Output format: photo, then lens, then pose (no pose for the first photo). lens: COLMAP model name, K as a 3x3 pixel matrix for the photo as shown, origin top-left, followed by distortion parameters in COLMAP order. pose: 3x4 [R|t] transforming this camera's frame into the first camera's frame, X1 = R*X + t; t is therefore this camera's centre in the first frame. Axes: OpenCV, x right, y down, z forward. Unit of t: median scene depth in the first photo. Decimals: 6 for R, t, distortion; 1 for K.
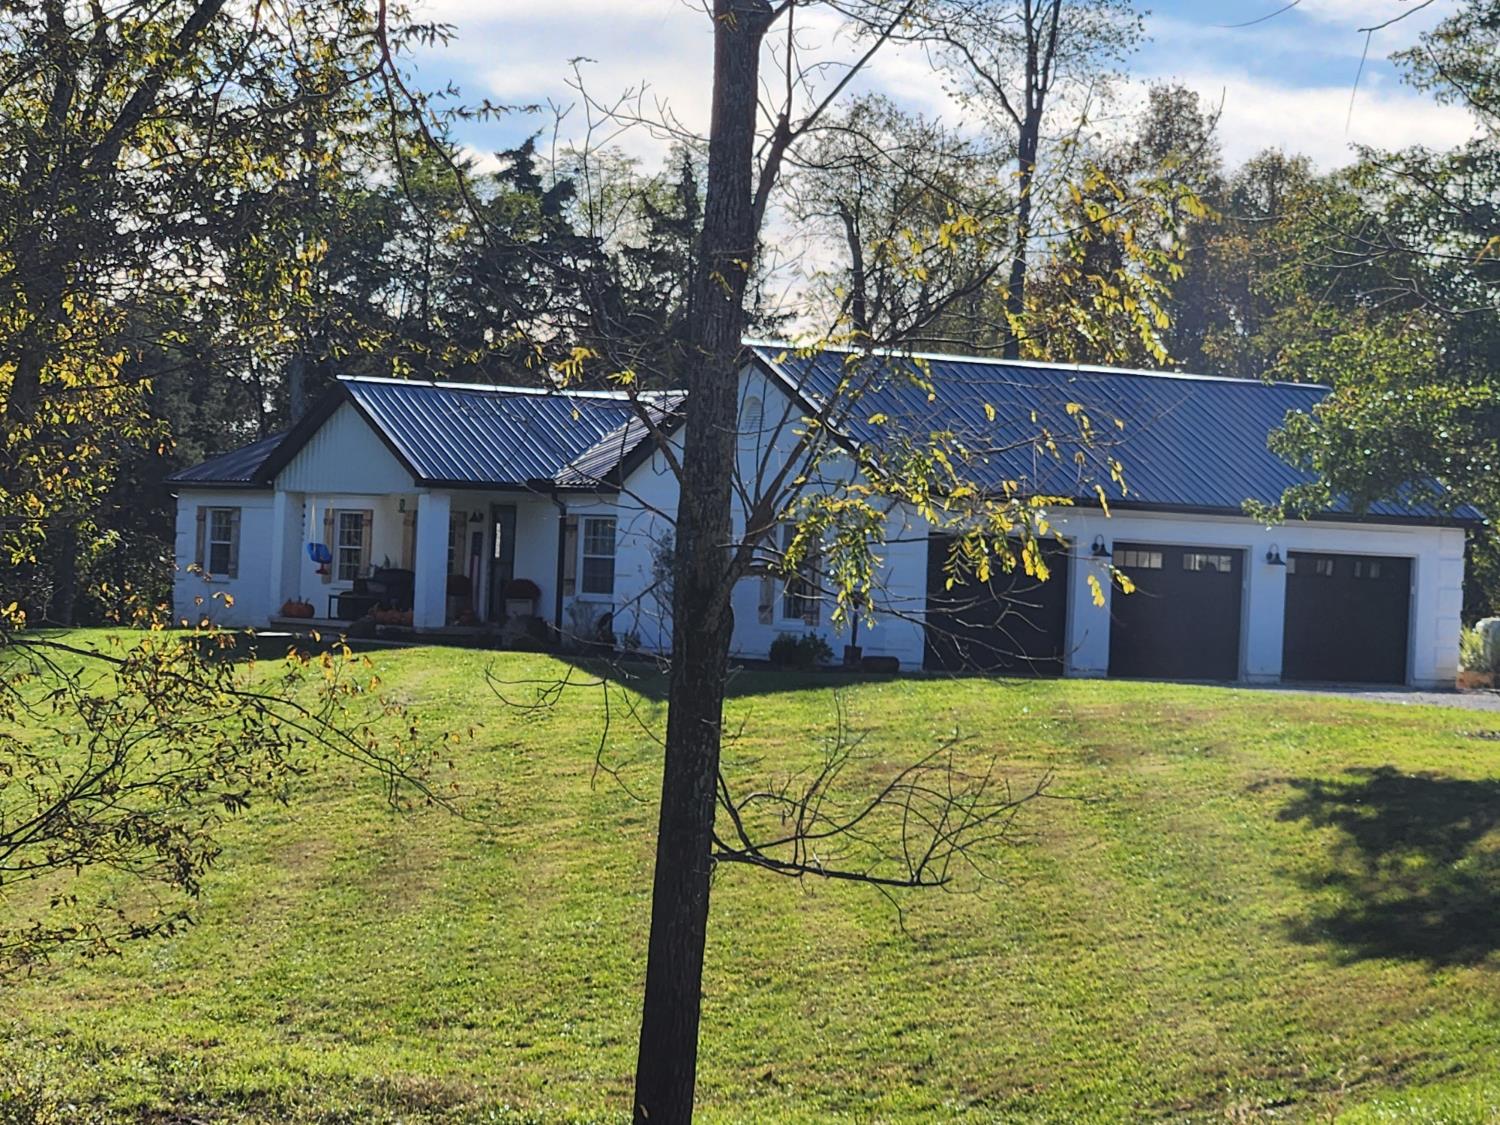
lens RADIAL K [[3604.2, 0, 750.0], [0, 3604.2, 562.5], [0, 0, 1]] dist [-0.563147, 6.517700]
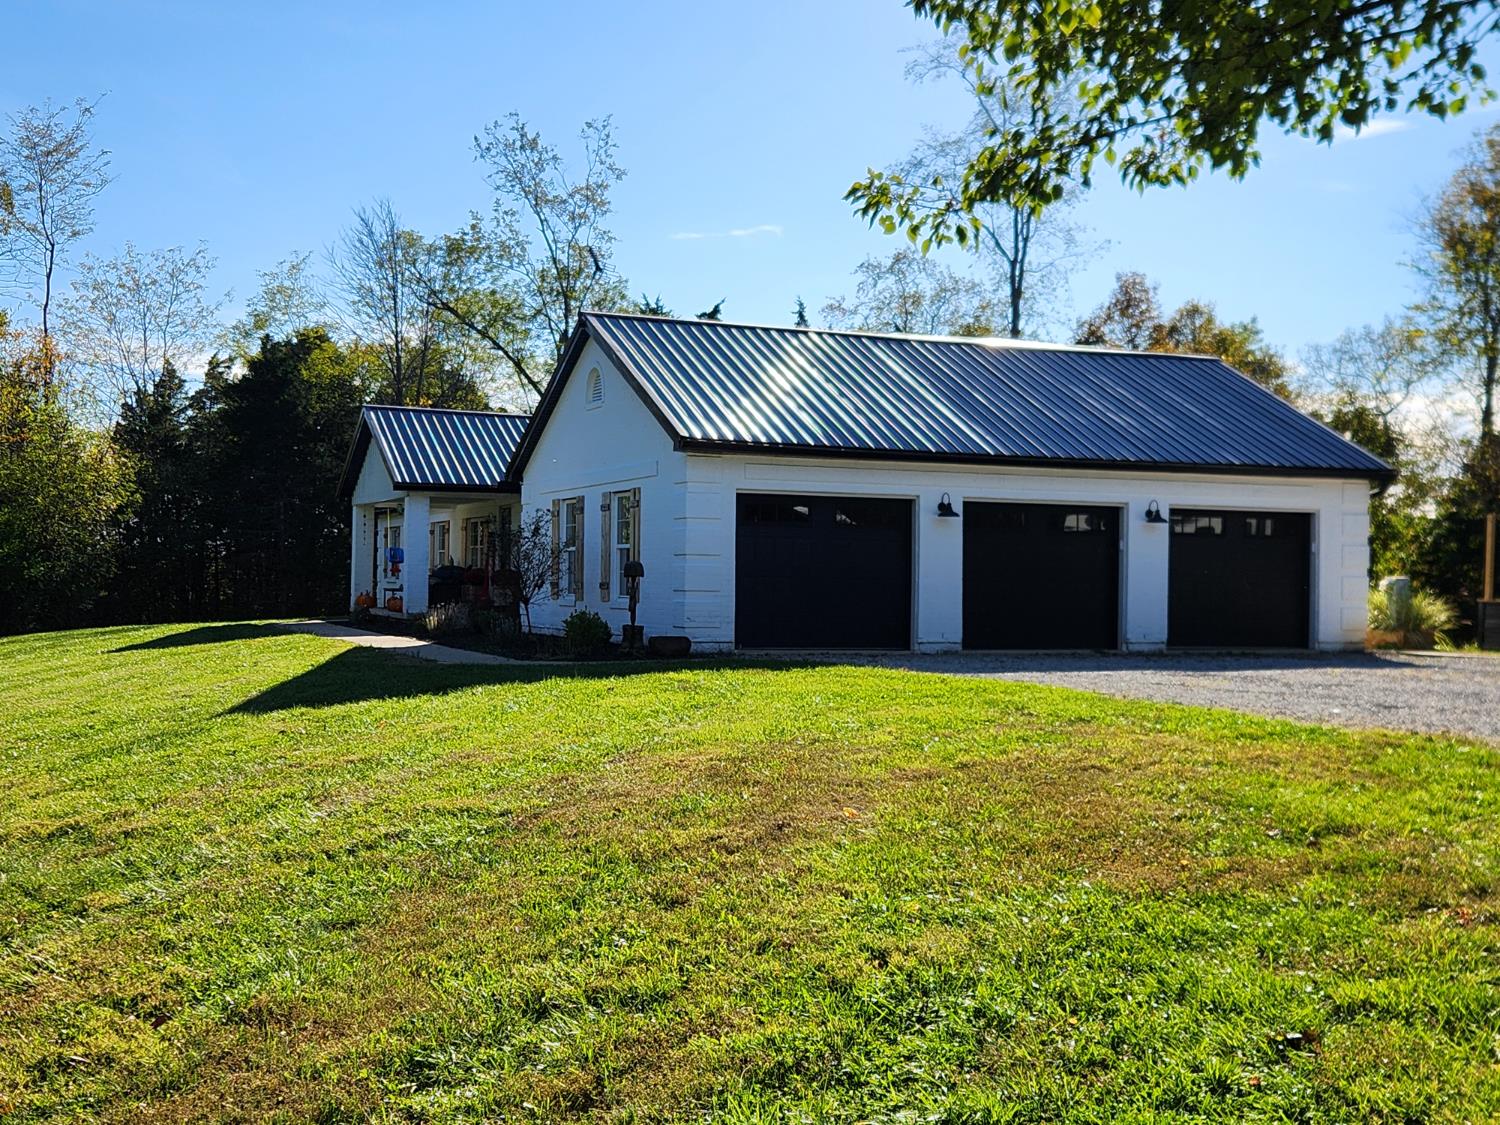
lens RADIAL K [[1568.9, 0, 695.4], [0, 1568.9, 555.0], [0, 0, 1]] dist [0.102707, -0.010031]
pose [[0.985270, -0.028726, -0.168578, 0.119935], [0.027208, 0.999566, -0.011308, 0.012945], [0.168830, 0.006555, 0.985623, 0.698589]]
